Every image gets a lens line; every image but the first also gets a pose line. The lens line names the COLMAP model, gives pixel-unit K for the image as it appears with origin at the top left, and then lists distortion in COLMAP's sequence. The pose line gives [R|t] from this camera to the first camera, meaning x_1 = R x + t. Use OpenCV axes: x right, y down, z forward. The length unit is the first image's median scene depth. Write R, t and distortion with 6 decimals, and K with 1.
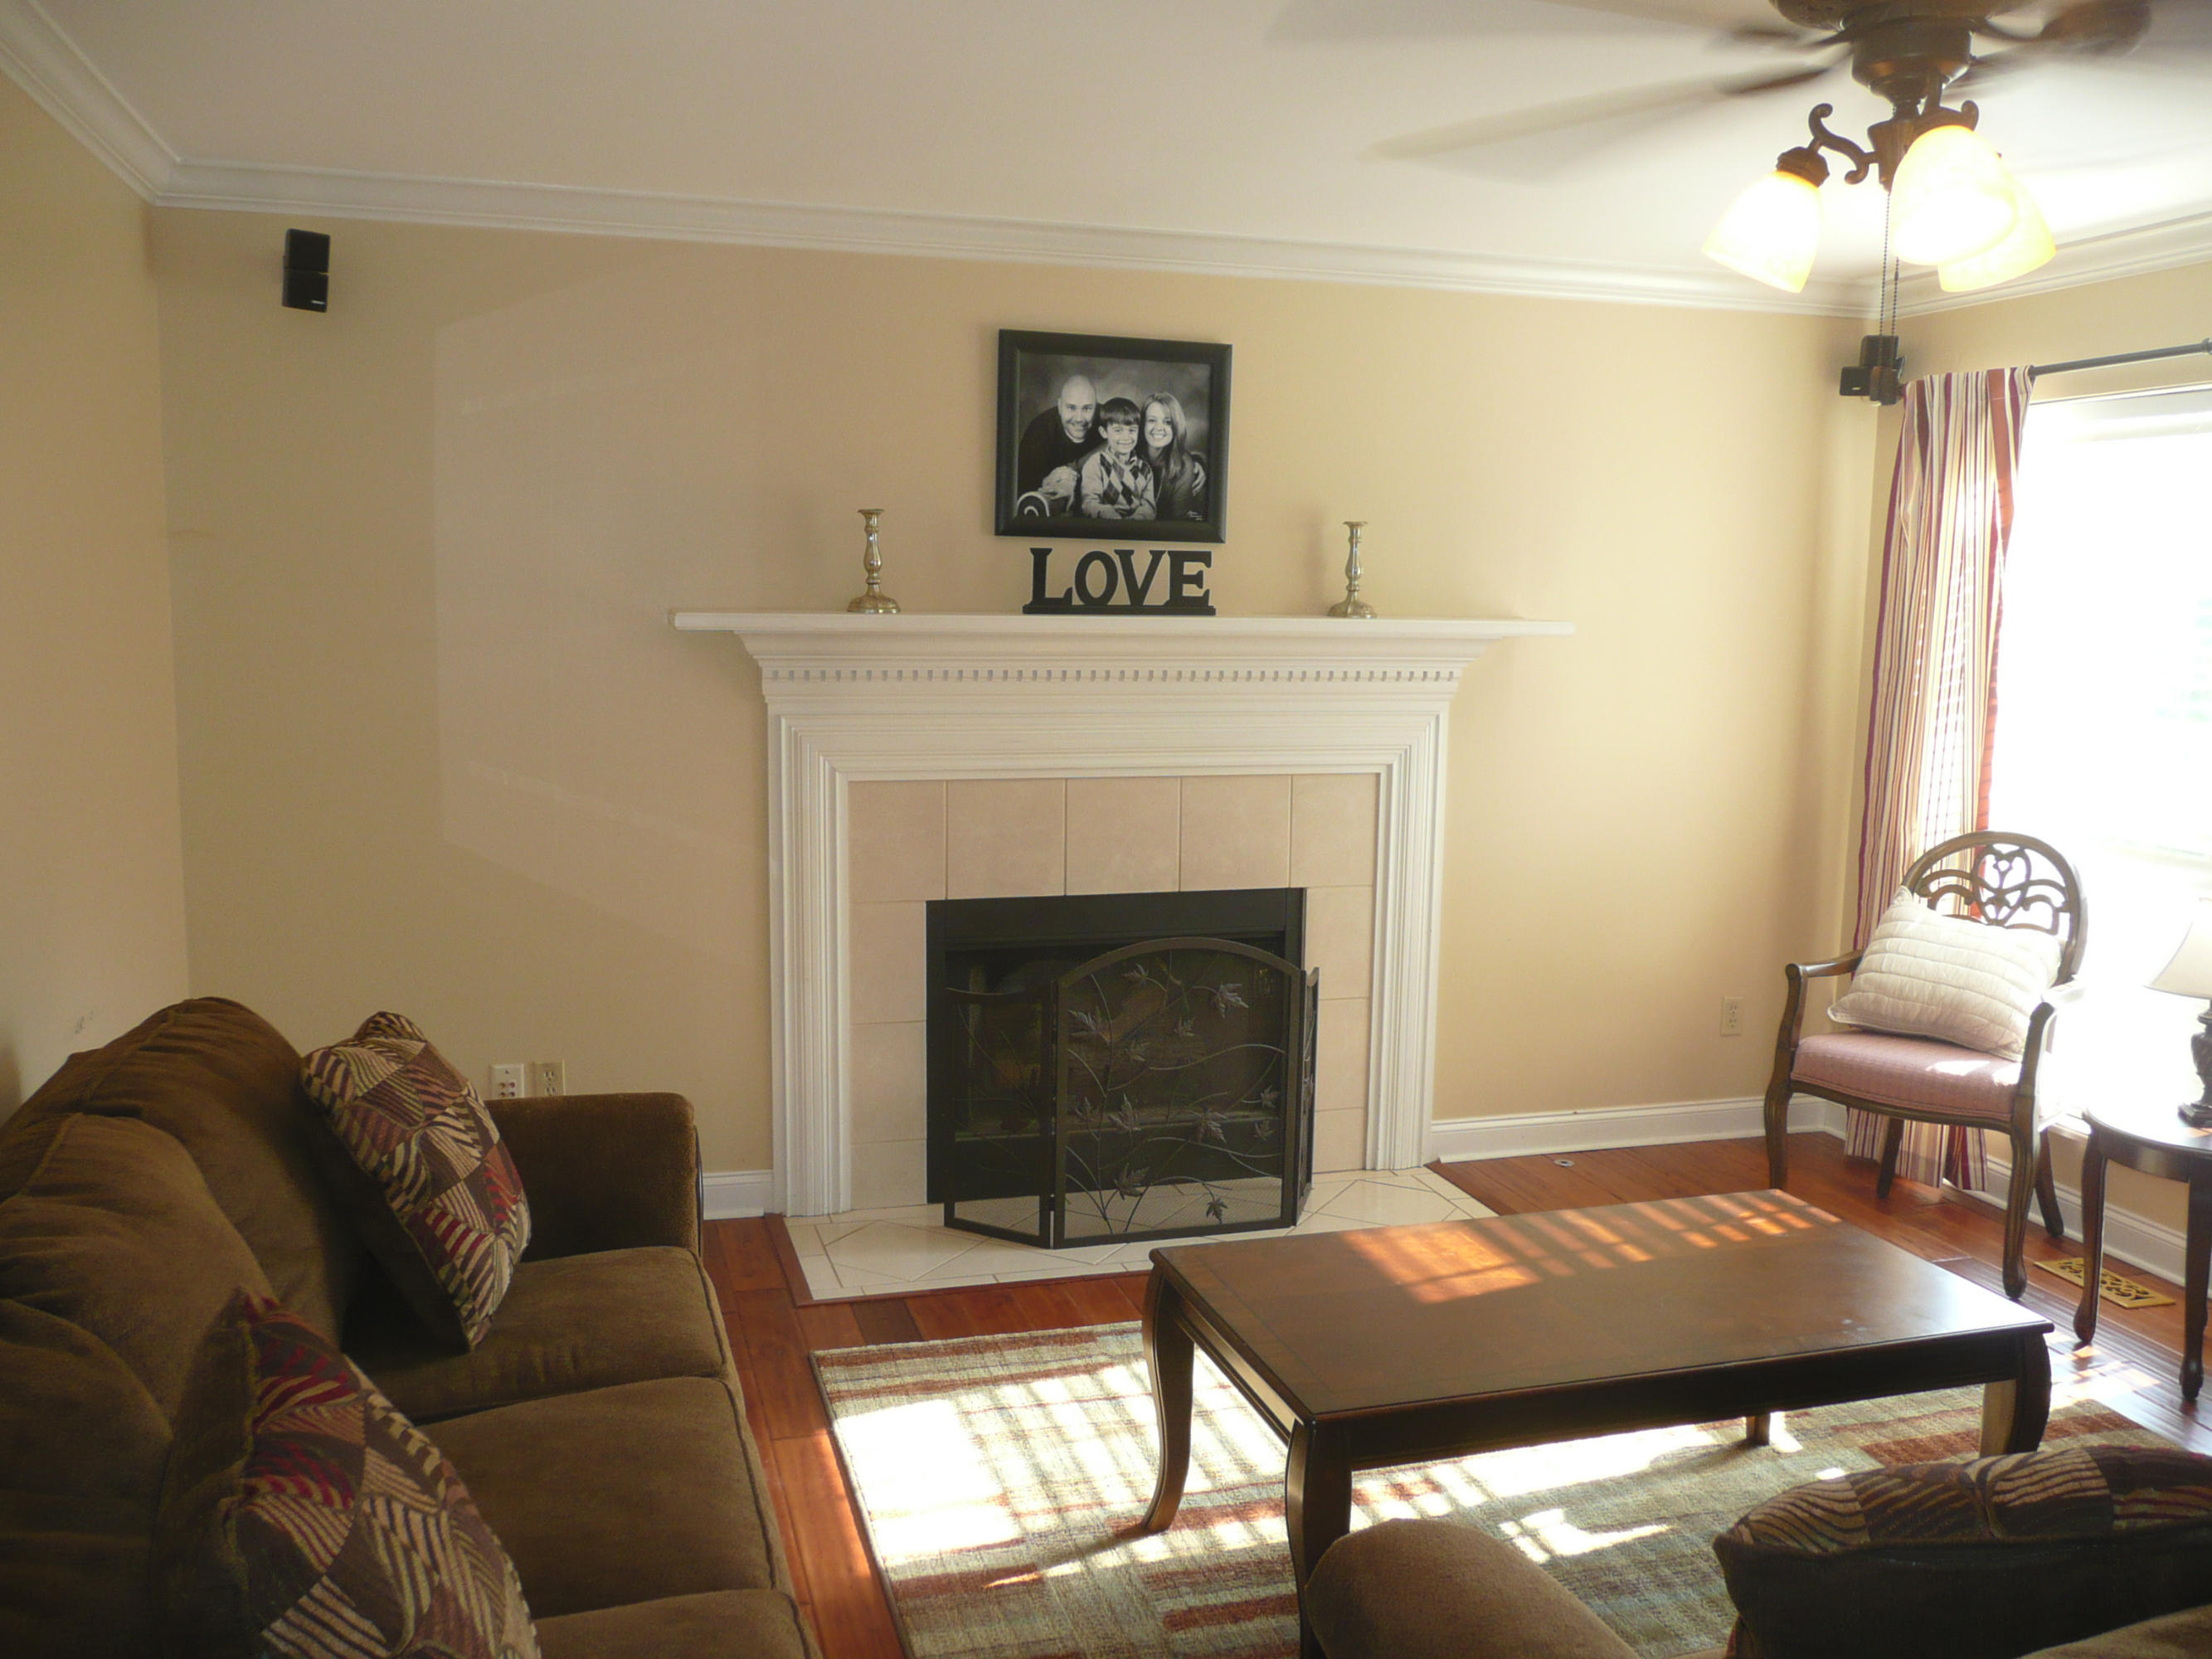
lens RADIAL K [[1862.2, 0, 1107.0], [0, 1862.2, 847.0], [0, 0, 1]] dist [-0.024674, 0.002799]
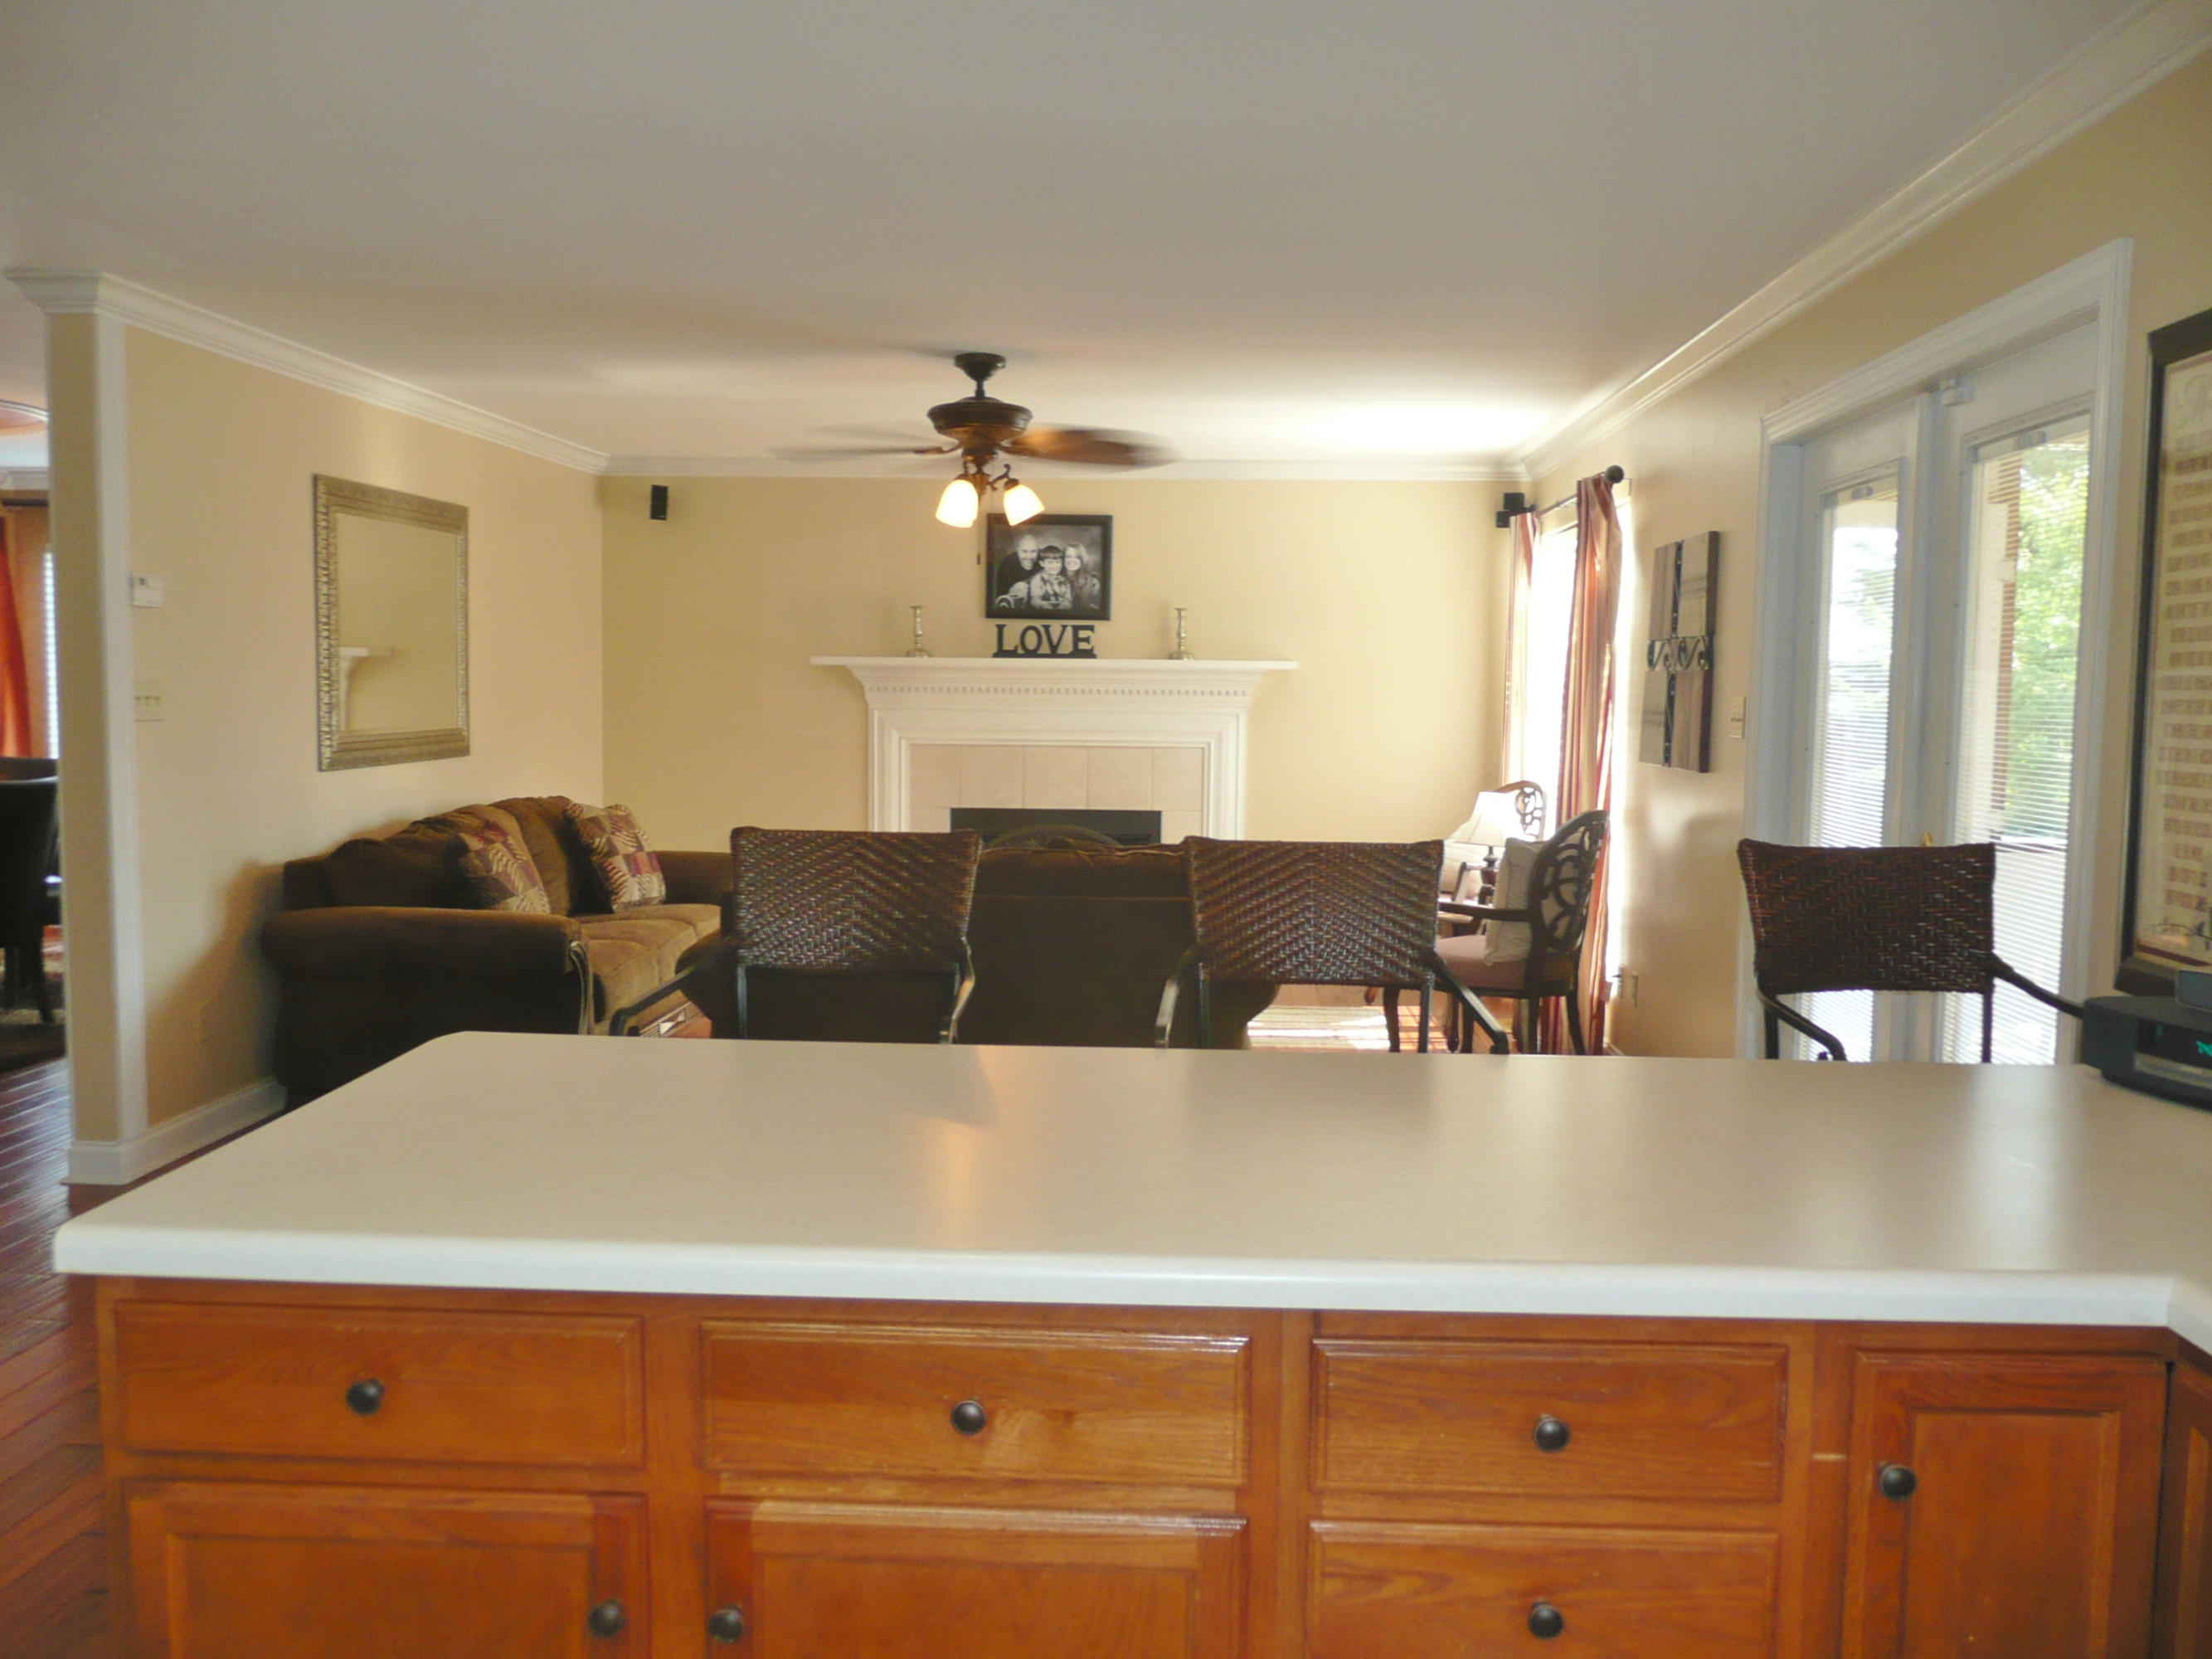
lens RADIAL K [[1872.6, 0, 1105.1], [0, 1872.6, 825.3], [0, 0, 1]] dist [-0.022313, 0.023295]
pose [[0.941026, 0.022651, -0.337574, 0.712527], [-0.044503, 0.997374, -0.057135, 0.151418], [0.335393, 0.068789, 0.939563, -0.763004]]
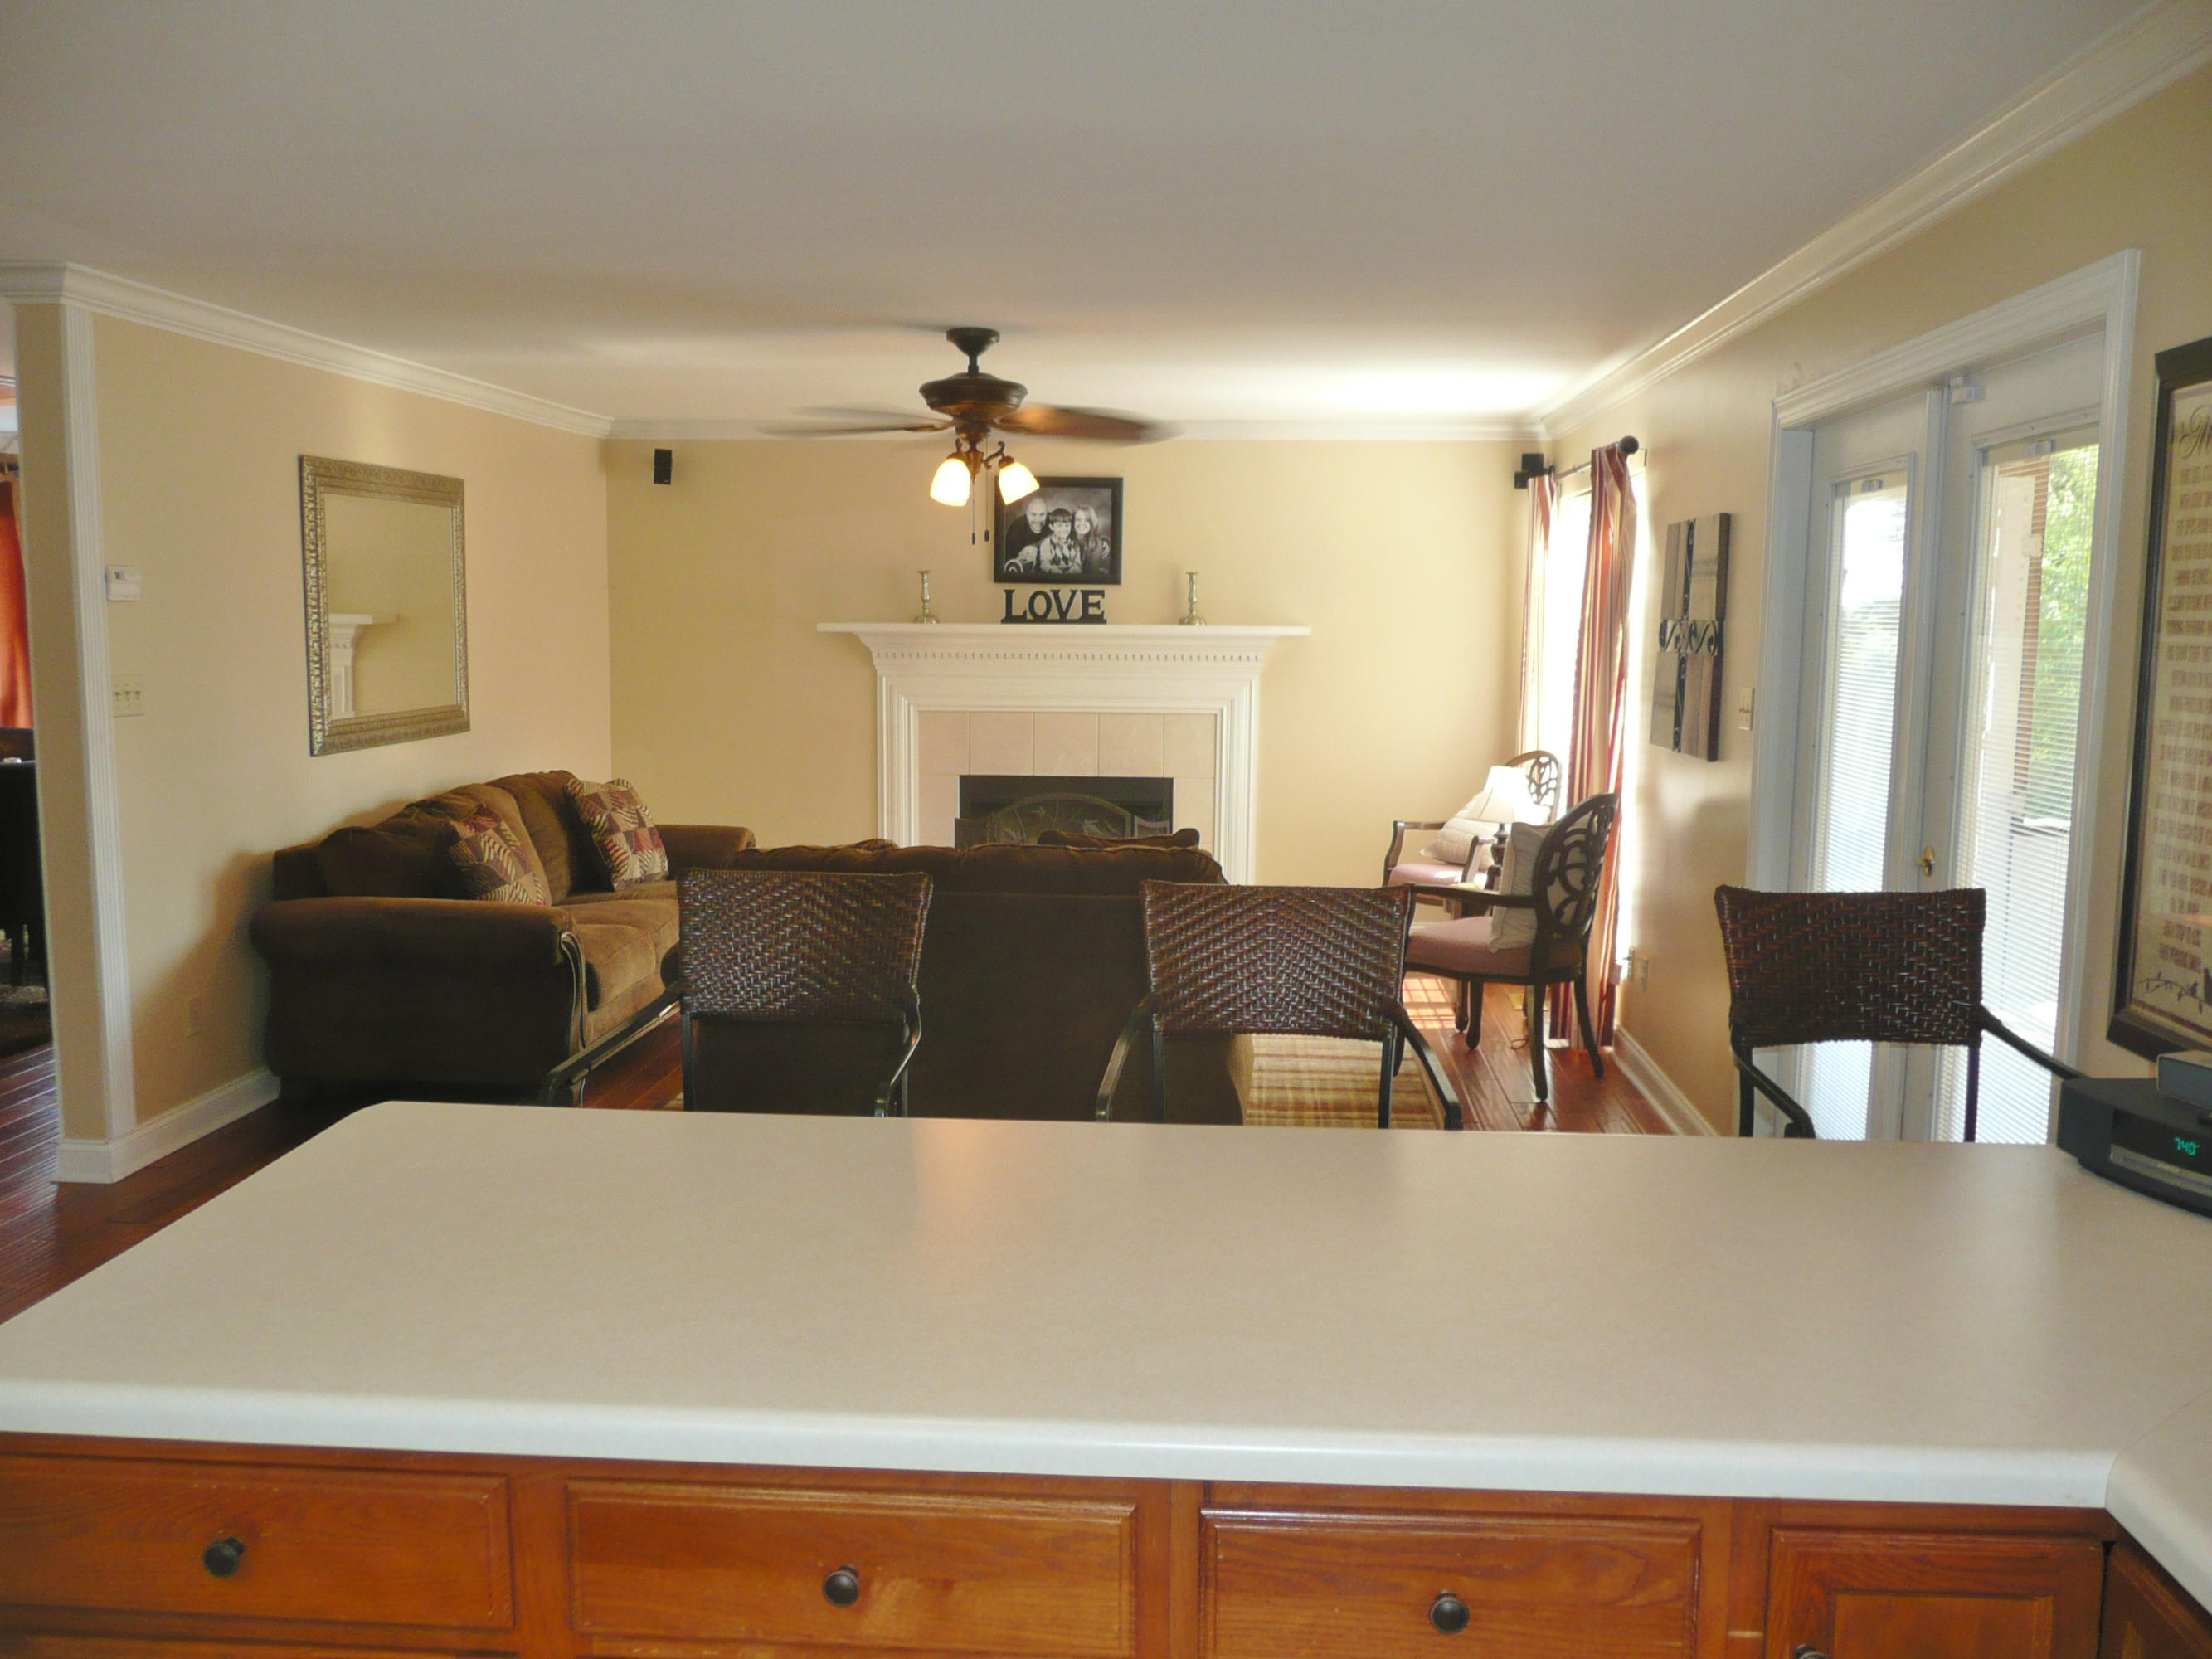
lens RADIAL K [[1872.5, 0, 1106.0], [0, 1872.5, 829.5], [0, 0, 1]] dist [-0.015016, 0.008567]
pose [[0.933899, 0.034862, -0.355834, 0.731984], [-0.043451, 0.998925, -0.016170, 0.110035], [0.354888, 0.030563, 0.934409, -0.735752]]
